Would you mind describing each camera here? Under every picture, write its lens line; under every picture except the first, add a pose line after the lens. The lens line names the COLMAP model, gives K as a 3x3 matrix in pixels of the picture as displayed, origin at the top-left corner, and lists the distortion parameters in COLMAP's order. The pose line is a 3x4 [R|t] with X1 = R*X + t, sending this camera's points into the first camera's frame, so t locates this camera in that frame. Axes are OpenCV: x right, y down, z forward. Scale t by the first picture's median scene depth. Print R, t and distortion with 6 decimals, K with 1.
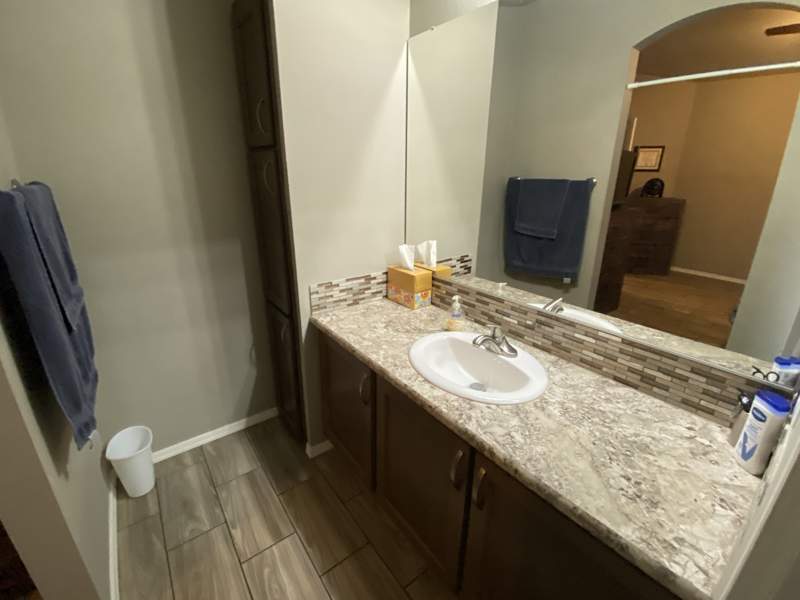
lens RADIAL K [[348.3, 0, 399.5], [0, 348.3, 298.8], [0, 0, 1]] dist [0.070278, -0.062222]
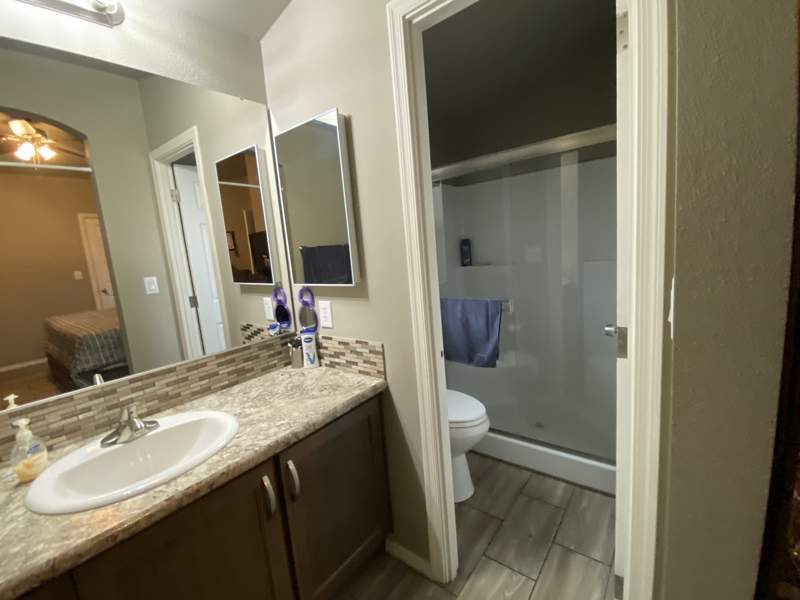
lens RADIAL K [[352.5, 0, 400.0], [0, 352.5, 300.0], [0, 0, 1]] dist [0.024981, -0.022365]
pose [[-0.243018, -0.138037, 0.960150, -0.665269], [0.391600, 0.891619, 0.227300, -0.088857], [-0.887464, 0.431233, -0.162624, 0.458060]]
